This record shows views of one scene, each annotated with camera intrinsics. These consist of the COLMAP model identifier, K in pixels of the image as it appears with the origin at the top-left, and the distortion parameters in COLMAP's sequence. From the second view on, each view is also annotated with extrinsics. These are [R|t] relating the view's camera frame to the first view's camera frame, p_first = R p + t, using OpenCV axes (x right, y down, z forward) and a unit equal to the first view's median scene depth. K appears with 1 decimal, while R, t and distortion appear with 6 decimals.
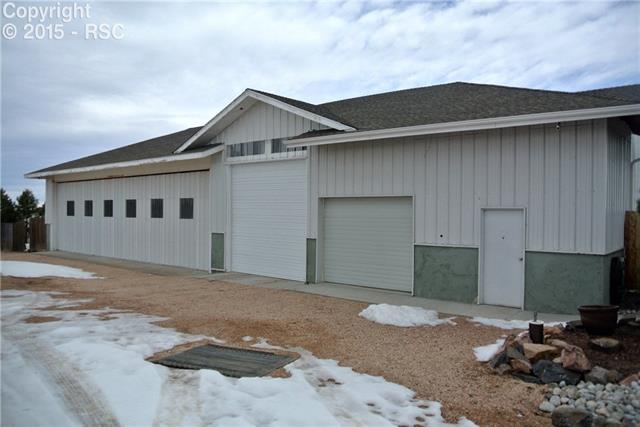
lens RADIAL K [[505.8, 0, 319.7], [0, 505.8, 213.9], [0, 0, 1]] dist [-0.051374, 0.015336]
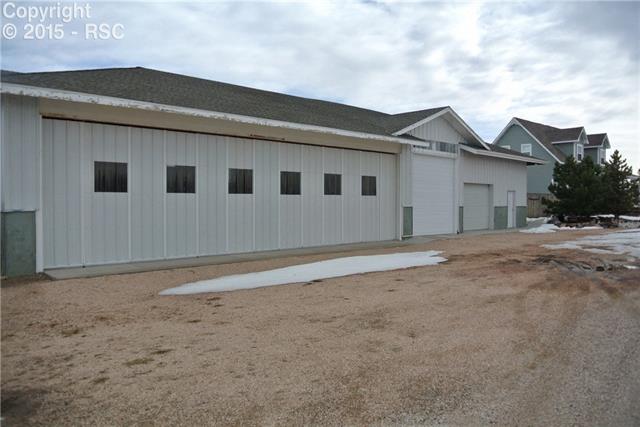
lens RADIAL K [[505.8, 0, 319.7], [0, 505.8, 213.7], [0, 0, 1]] dist [-0.051374, 0.015336]
pose [[0.083840, -0.048748, 0.995286, -1.331110], [-0.017403, 0.998579, 0.050375, -0.003922], [-0.996327, -0.021544, 0.082872, 1.015089]]
